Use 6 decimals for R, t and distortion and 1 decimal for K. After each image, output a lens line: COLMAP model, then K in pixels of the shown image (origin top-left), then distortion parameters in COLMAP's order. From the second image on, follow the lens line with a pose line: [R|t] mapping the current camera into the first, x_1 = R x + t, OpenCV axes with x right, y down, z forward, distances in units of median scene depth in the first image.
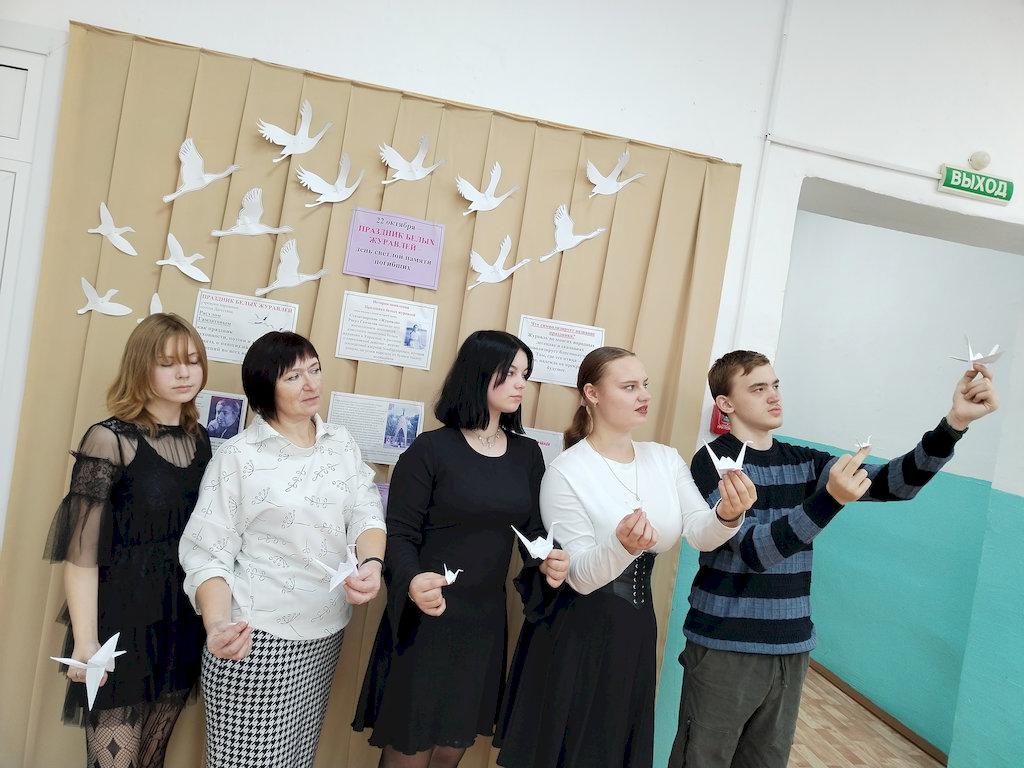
lens RADIAL K [[749.6, 0, 521.1], [0, 749.6, 390.9], [0, 0, 1]] dist [0.029623, -0.026834]
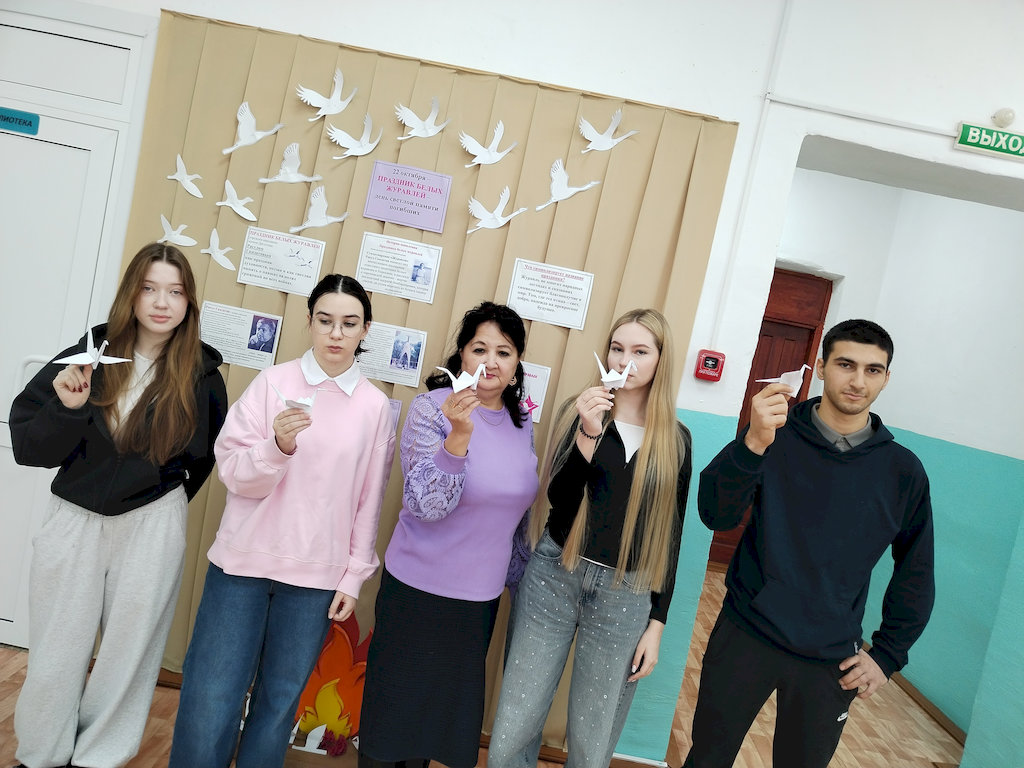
lens RADIAL K [[749.6, 0, 514.5], [0, 749.6, 389.7], [0, 0, 1]] dist [0.029623, -0.026834]
pose [[0.976871, 0.060928, -0.204964, 0.245829], [-0.059454, 0.998142, 0.013348, 0.081904], [0.205396, -0.000853, 0.978679, -0.099034]]
